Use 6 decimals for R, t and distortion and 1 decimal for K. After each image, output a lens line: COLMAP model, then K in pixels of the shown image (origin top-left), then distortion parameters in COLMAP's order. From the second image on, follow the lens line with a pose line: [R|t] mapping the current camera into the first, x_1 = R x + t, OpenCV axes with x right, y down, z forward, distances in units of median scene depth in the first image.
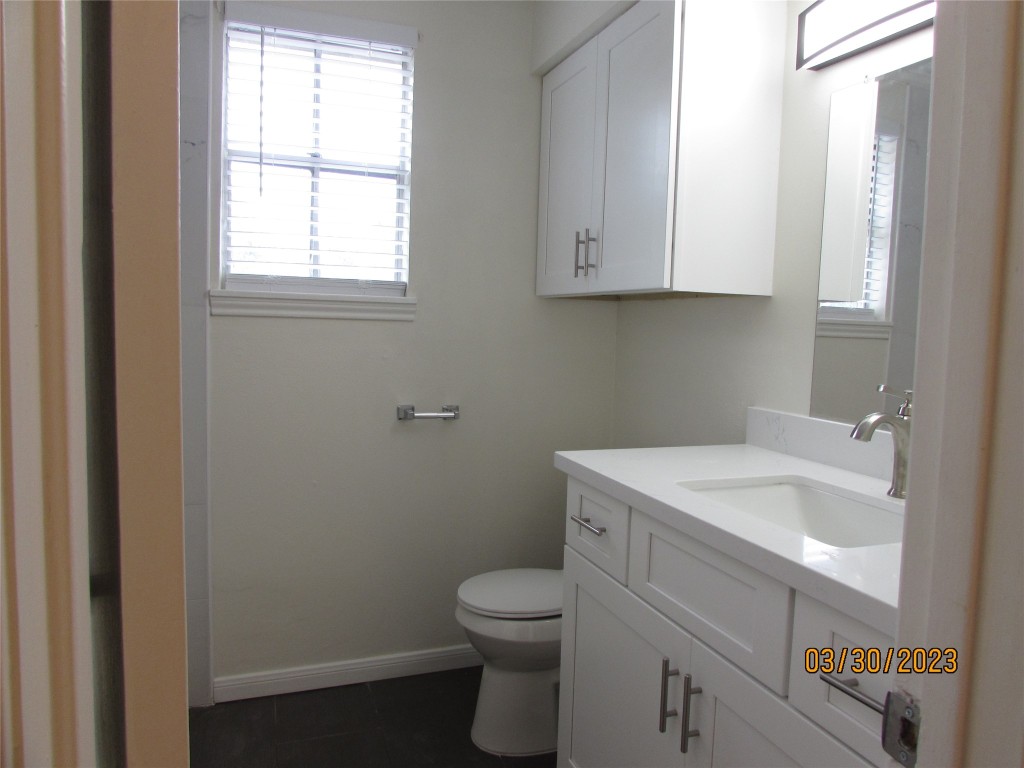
lens RADIAL K [[727.2, 0, 514.3], [0, 727.2, 376.8], [0, 0, 1]] dist [-0.016065, 0.001620]
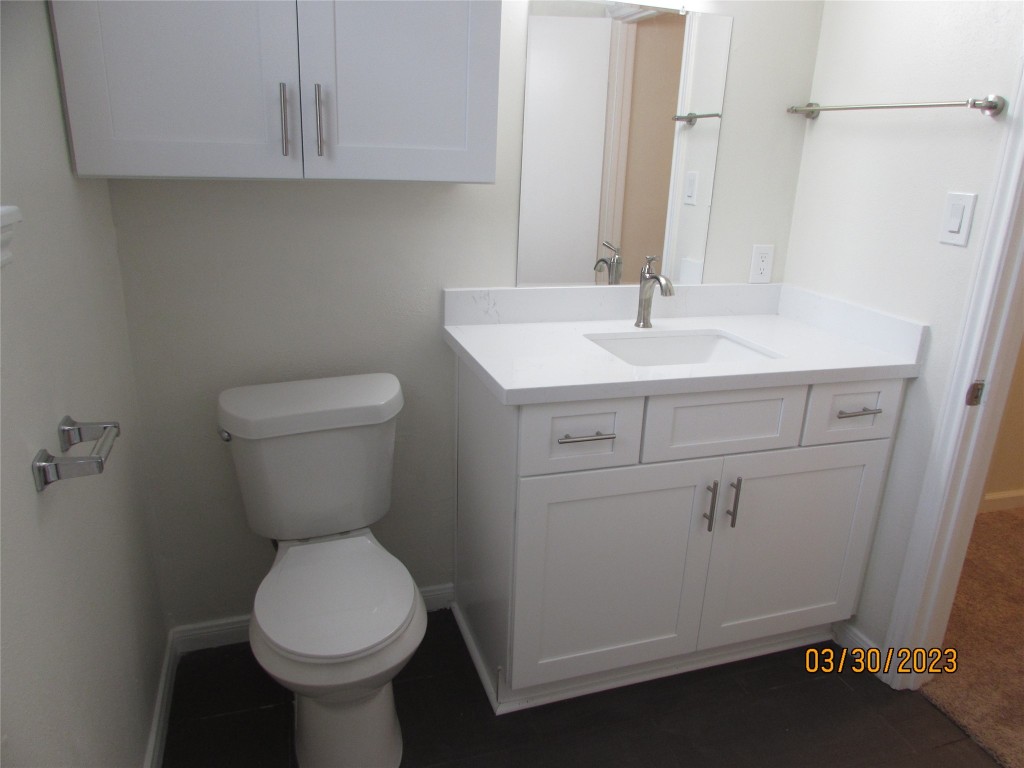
lens RADIAL K [[719.1, 0, 520.7], [0, 719.1, 380.3], [0, 0, 1]] dist [-0.032091, 0.005372]
pose [[0.023879, -0.328986, 0.944033, -0.569630], [0.035093, 0.943996, 0.328086, -0.141268], [-0.999099, 0.025295, 0.034087, 0.732541]]
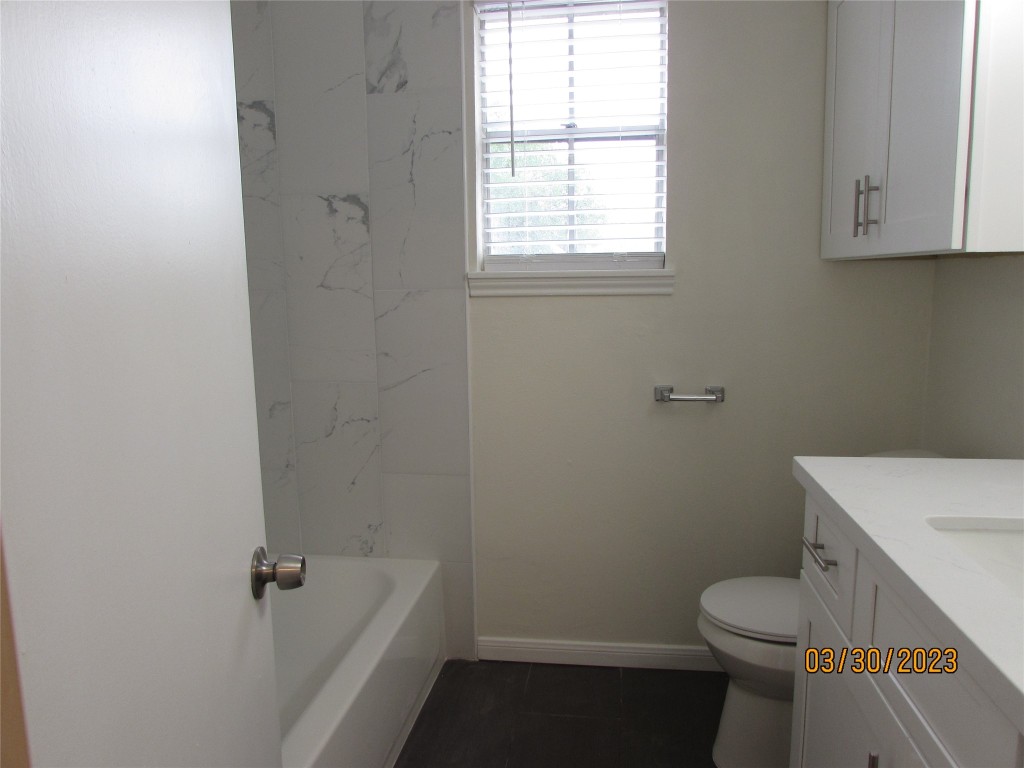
lens RADIAL K [[719.1, 0, 520.7], [0, 719.1, 380.3], [0, 0, 1]] dist [-0.032091, 0.005372]
pose [[0.884260, 0.023868, -0.466385, 0.123228], [0.006046, 0.998024, 0.062540, -0.027966], [0.466956, -0.058122, 0.882368, 0.110429]]
